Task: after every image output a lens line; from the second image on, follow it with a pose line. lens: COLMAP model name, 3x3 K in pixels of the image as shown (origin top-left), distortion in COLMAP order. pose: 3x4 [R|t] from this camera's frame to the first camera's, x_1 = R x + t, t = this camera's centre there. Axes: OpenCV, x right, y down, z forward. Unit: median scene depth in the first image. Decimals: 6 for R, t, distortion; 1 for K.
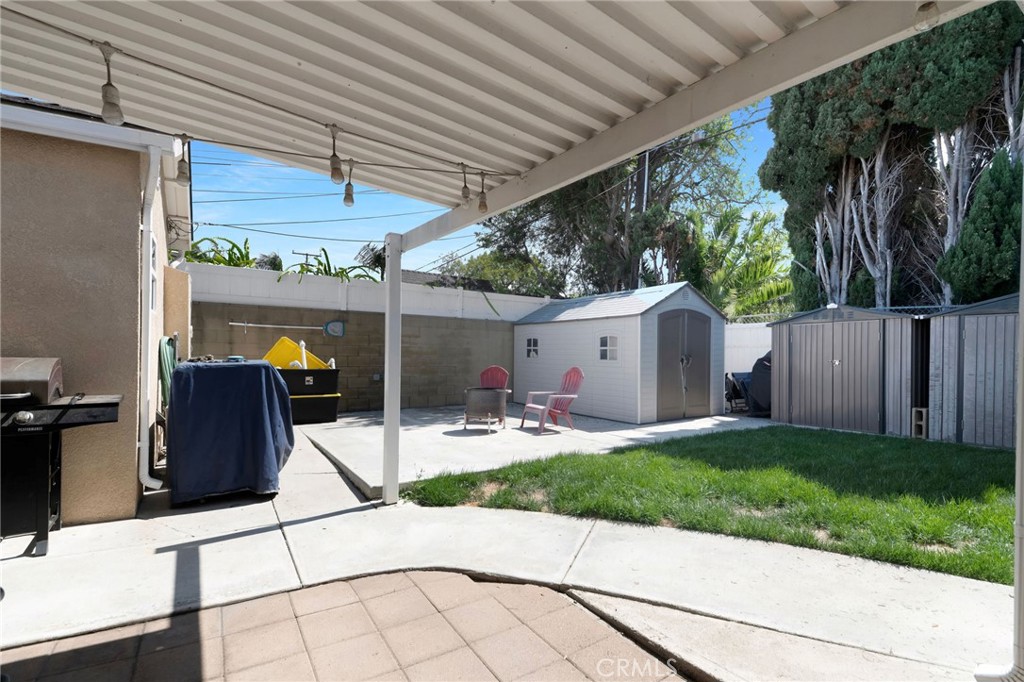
lens RADIAL K [[446.4, 0, 509.6], [0, 446.4, 345.6], [0, 0, 1]] dist [0.000306, 0.000012]
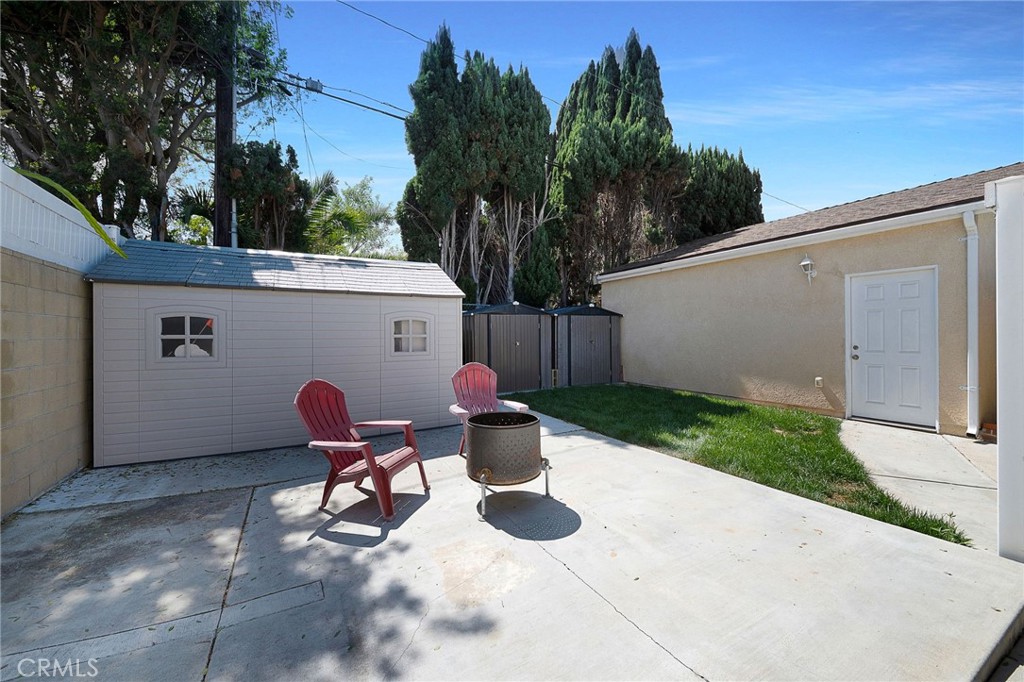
lens RADIAL K [[384.4, 0, 506.6], [0, 384.4, 343.4], [0, 0, 1]] dist [0.009324, -0.006729]
pose [[0.113982, -0.025508, 0.993155, -0.400772], [-0.001373, 0.999665, 0.025833, 0.001460], [-0.993482, -0.004308, 0.113909, 0.765585]]
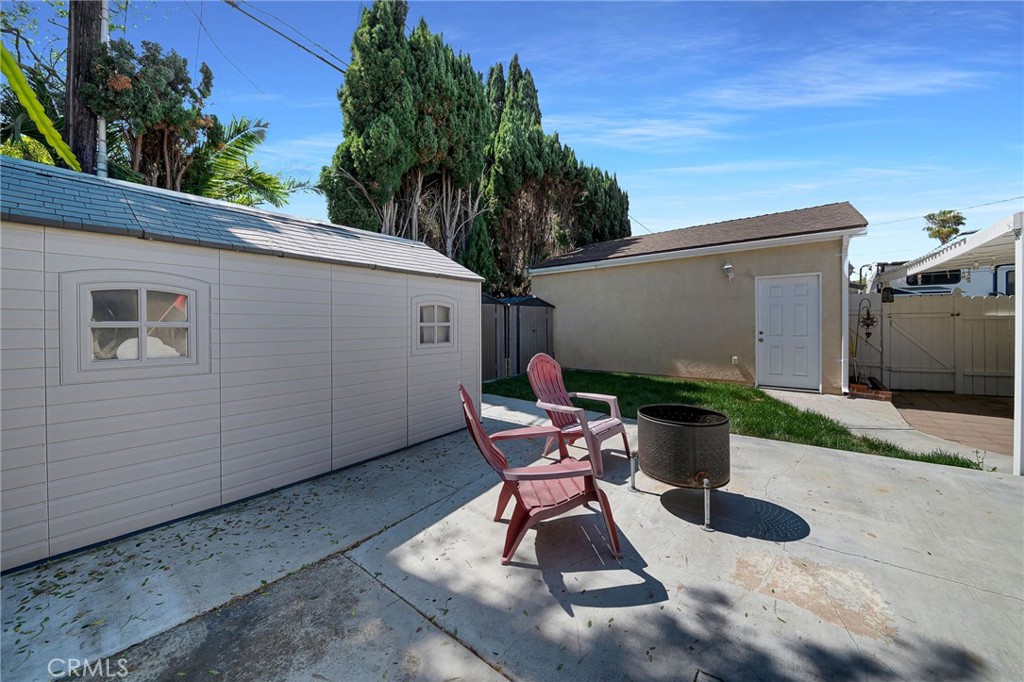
lens RADIAL K [[362.4, 0, 511.4], [0, 362.4, 331.9], [0, 0, 1]] dist [0.007745, -0.004808]
pose [[-0.278519, -0.017166, 0.960277, -0.294300], [0.000843, 0.999836, 0.018118, 0.007696], [-0.960430, 0.005856, -0.278459, 1.048262]]
